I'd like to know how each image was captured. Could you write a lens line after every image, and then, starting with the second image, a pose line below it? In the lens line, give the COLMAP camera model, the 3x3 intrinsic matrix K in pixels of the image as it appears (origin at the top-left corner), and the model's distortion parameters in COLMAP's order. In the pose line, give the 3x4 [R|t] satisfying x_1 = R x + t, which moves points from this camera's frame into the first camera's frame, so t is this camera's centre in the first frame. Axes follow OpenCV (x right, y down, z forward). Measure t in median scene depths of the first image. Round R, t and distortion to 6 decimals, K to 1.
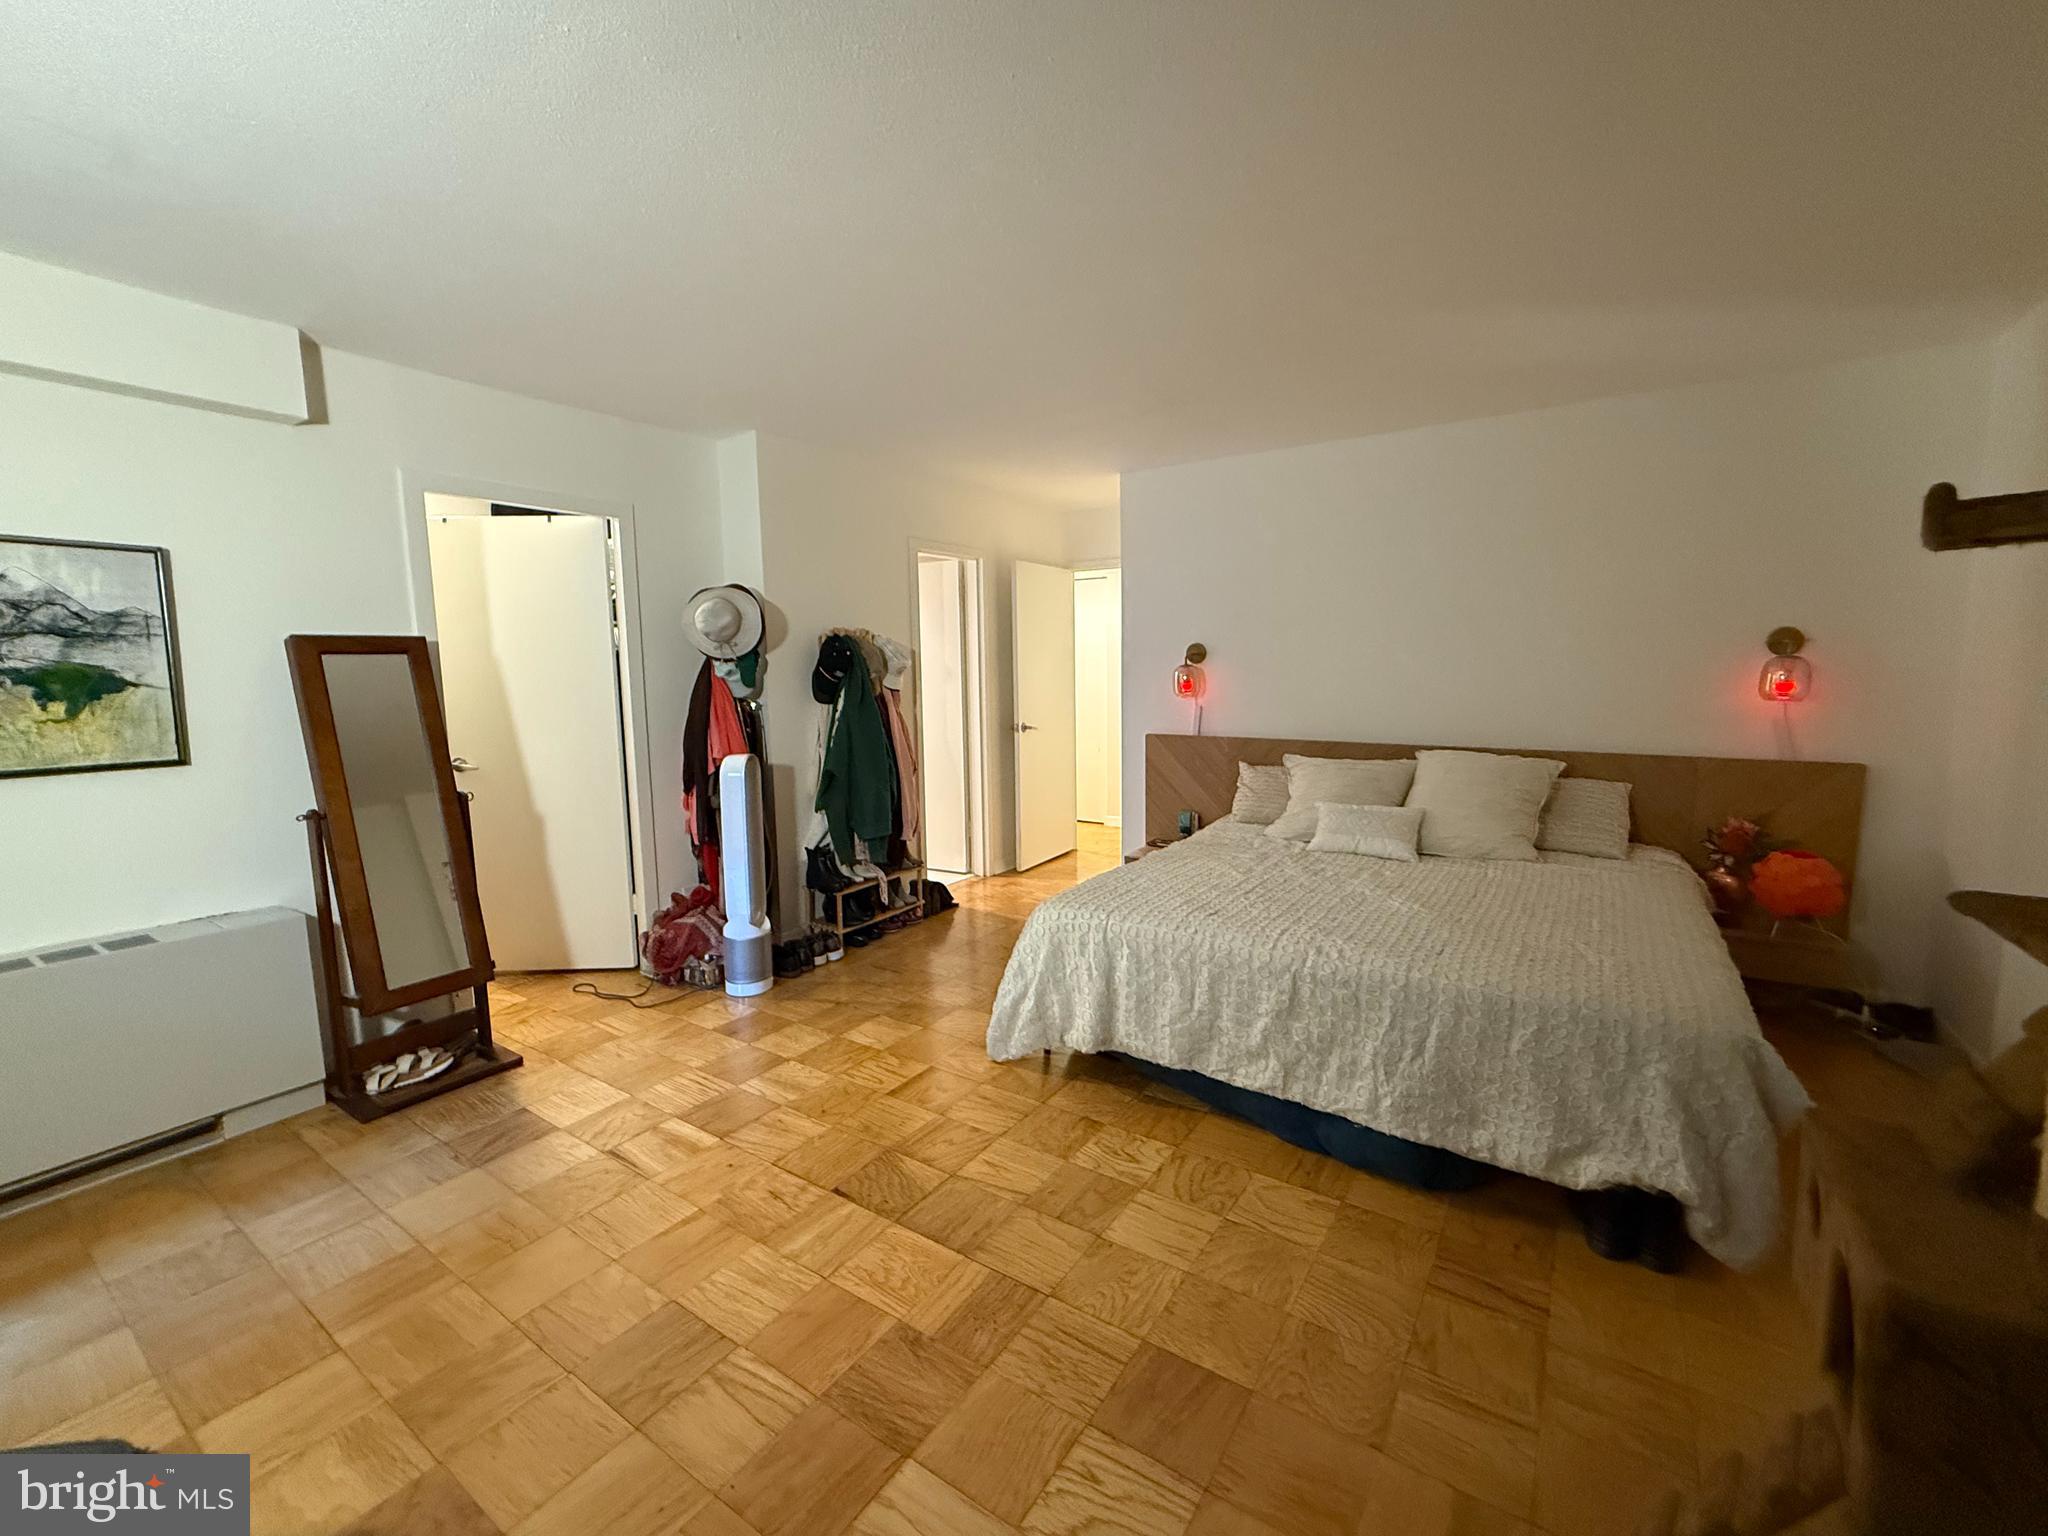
lens RADIAL K [[846.2, 0, 1018.2], [0, 846.2, 766.9], [0, 0, 1]] dist [-0.002285, 0.001679]
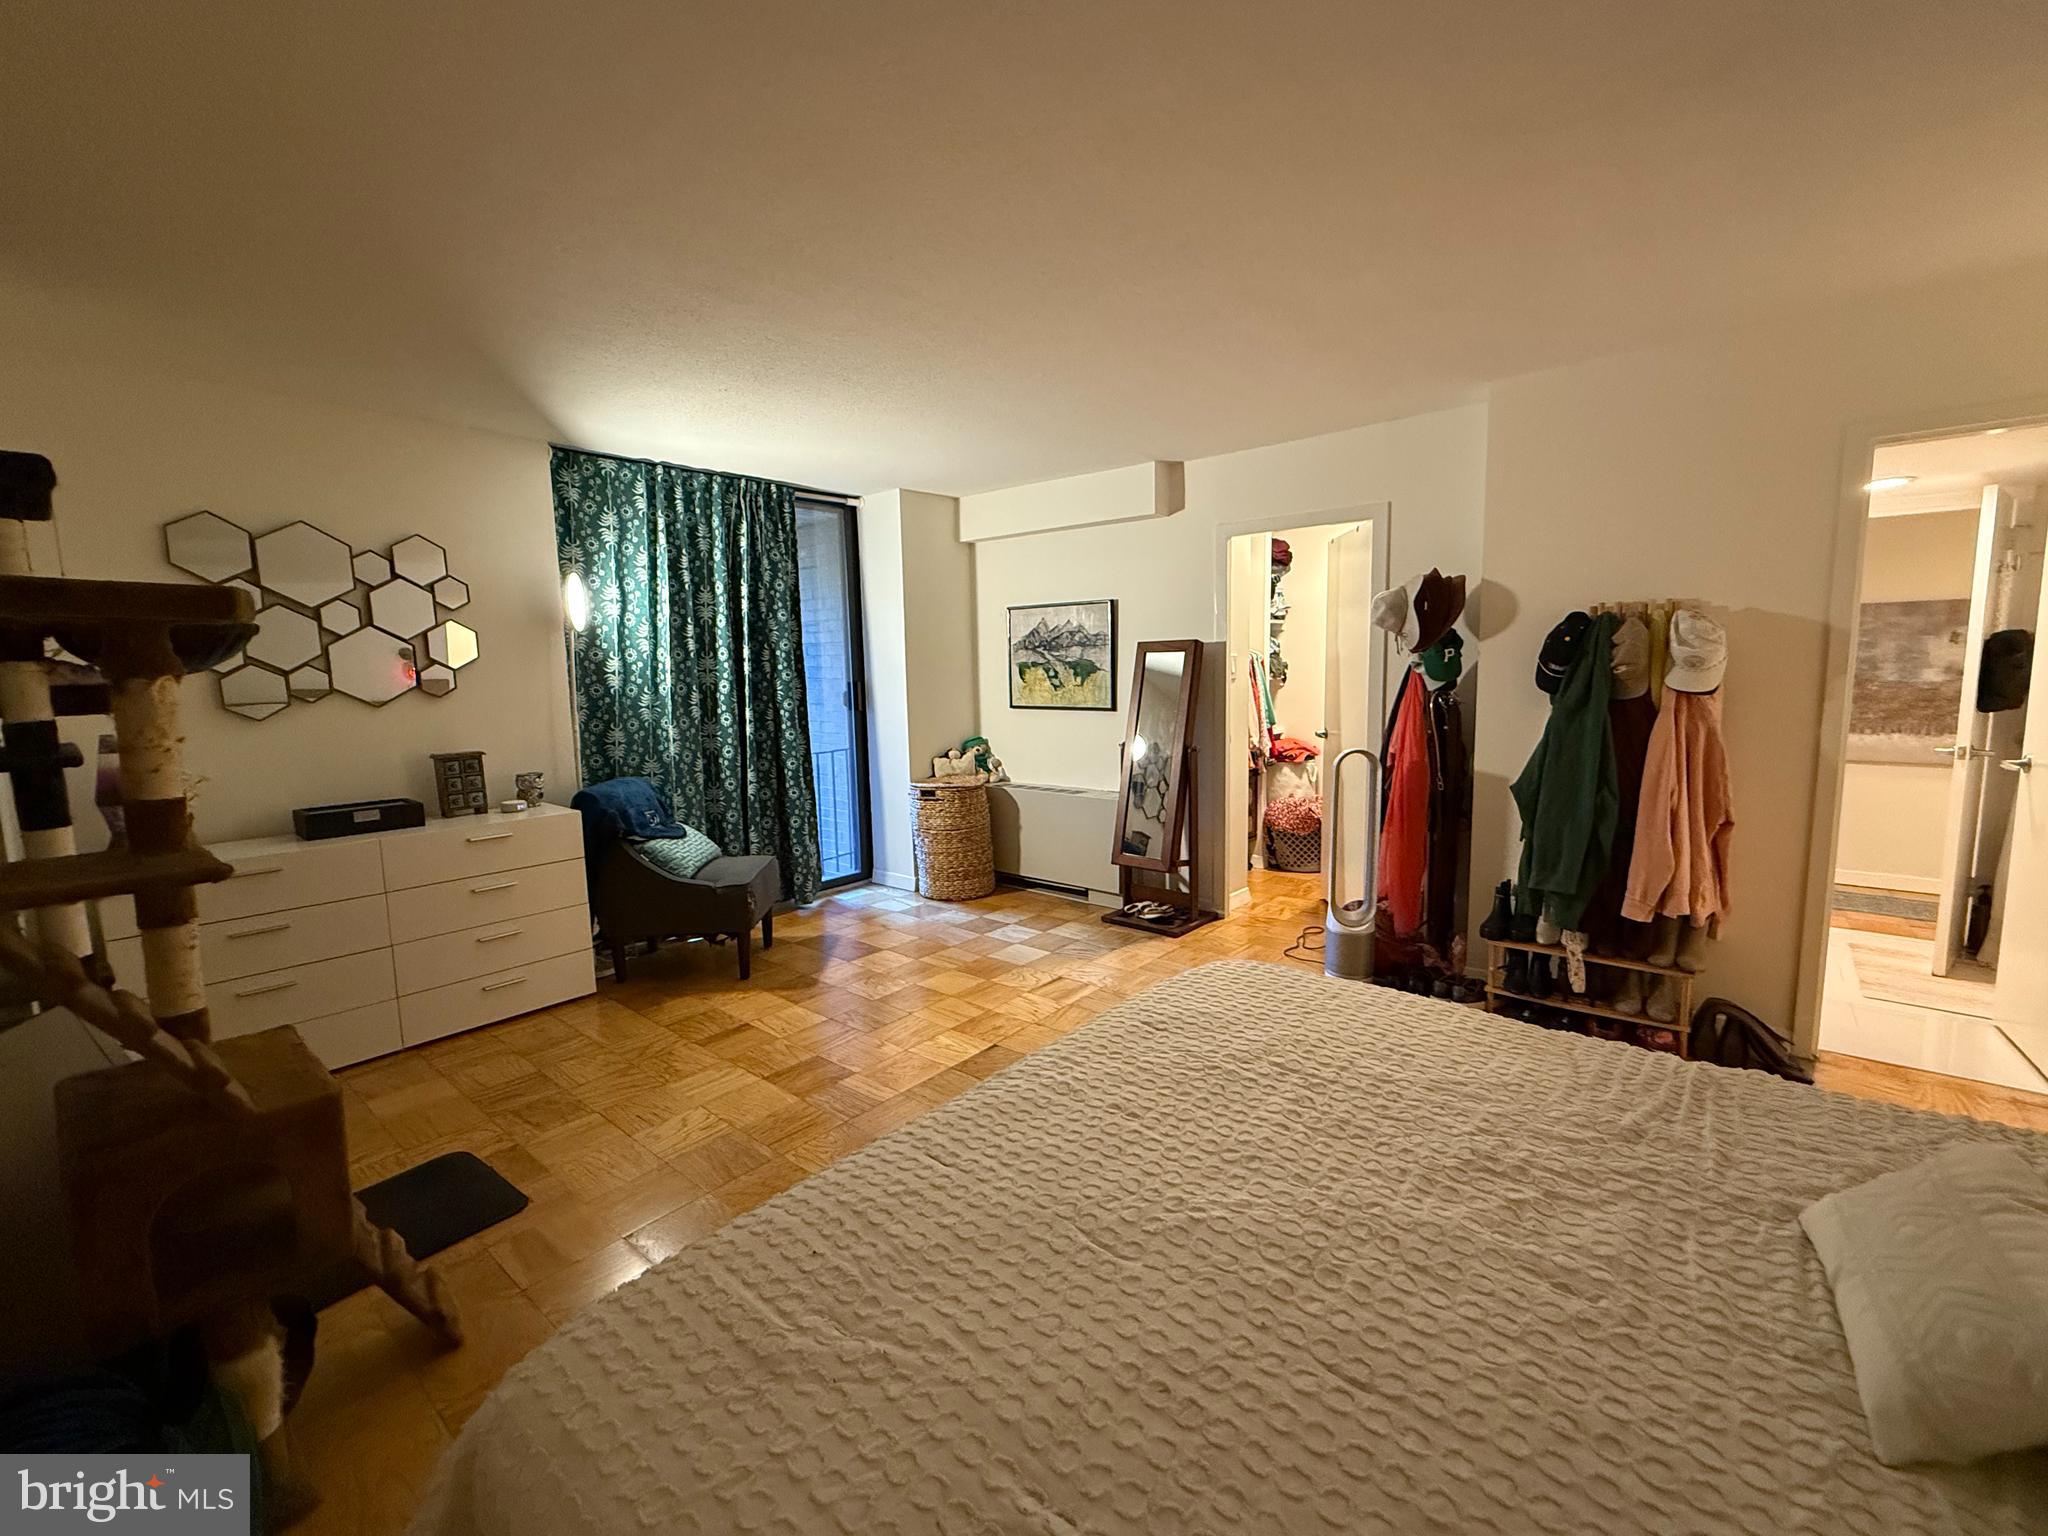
lens RADIAL K [[846.2, 0, 1021.5], [0, 846.2, 765.3], [0, 0, 1]] dist [-0.002285, 0.001679]
pose [[-0.108221, 0.133994, -0.985055, 1.014335], [-0.096474, 0.984783, 0.144555, -0.147460], [0.989435, 0.110676, -0.093648, 1.046593]]
